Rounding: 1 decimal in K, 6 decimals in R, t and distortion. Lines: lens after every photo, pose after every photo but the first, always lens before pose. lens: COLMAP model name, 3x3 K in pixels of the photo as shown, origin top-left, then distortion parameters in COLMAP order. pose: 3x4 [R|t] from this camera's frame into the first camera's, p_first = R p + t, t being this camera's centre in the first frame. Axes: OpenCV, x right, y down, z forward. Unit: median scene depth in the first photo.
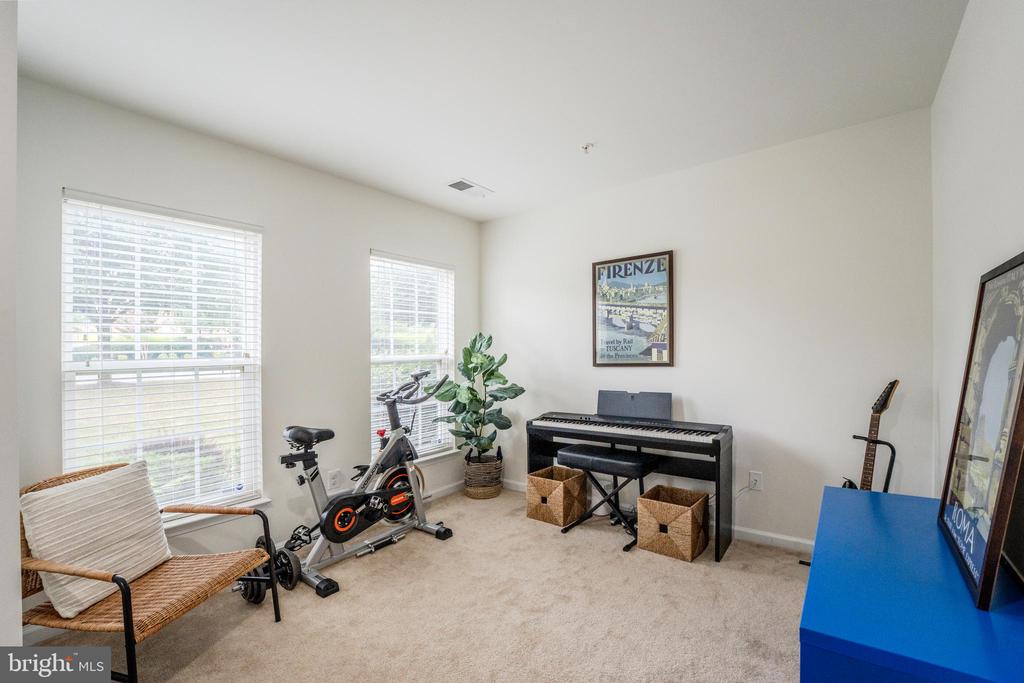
lens RADIAL K [[427.8, 0, 512.0], [0, 427.8, 341.5], [0, 0, 1]] dist [-0.000465, -0.000074]
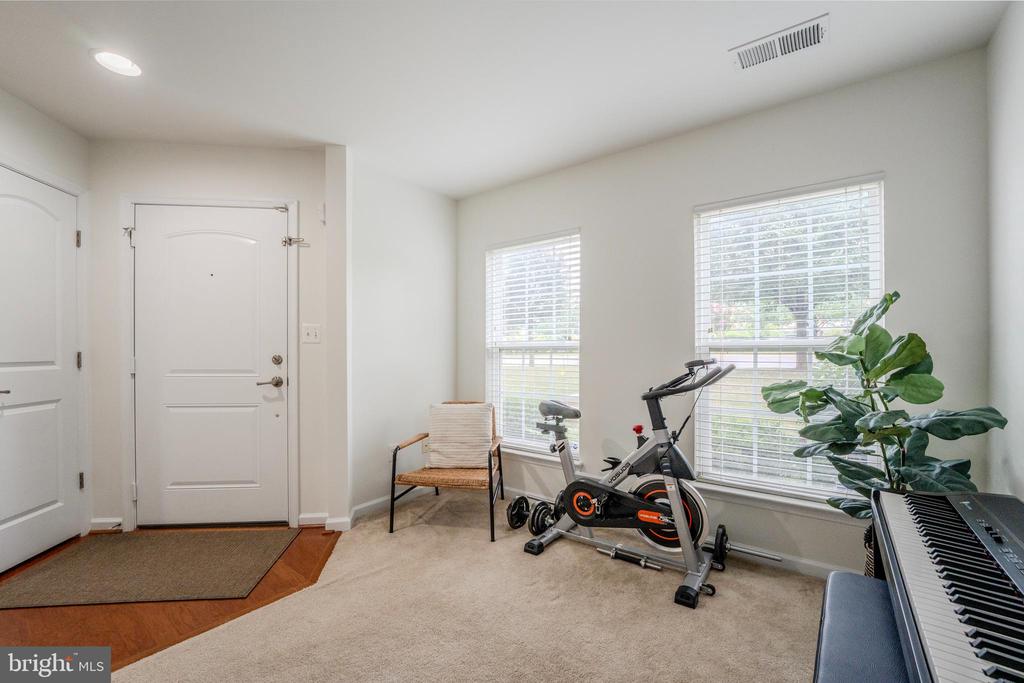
lens RADIAL K [[428.6, 0, 512.0], [0, 428.6, 341.5], [0, 0, 1]] dist [0.000670, 0.000008]
pose [[0.039846, -0.012891, -0.999123, 0.543136], [0.014371, 0.999821, -0.012327, 0.048959], [0.999102, -0.013867, 0.040024, 0.734814]]
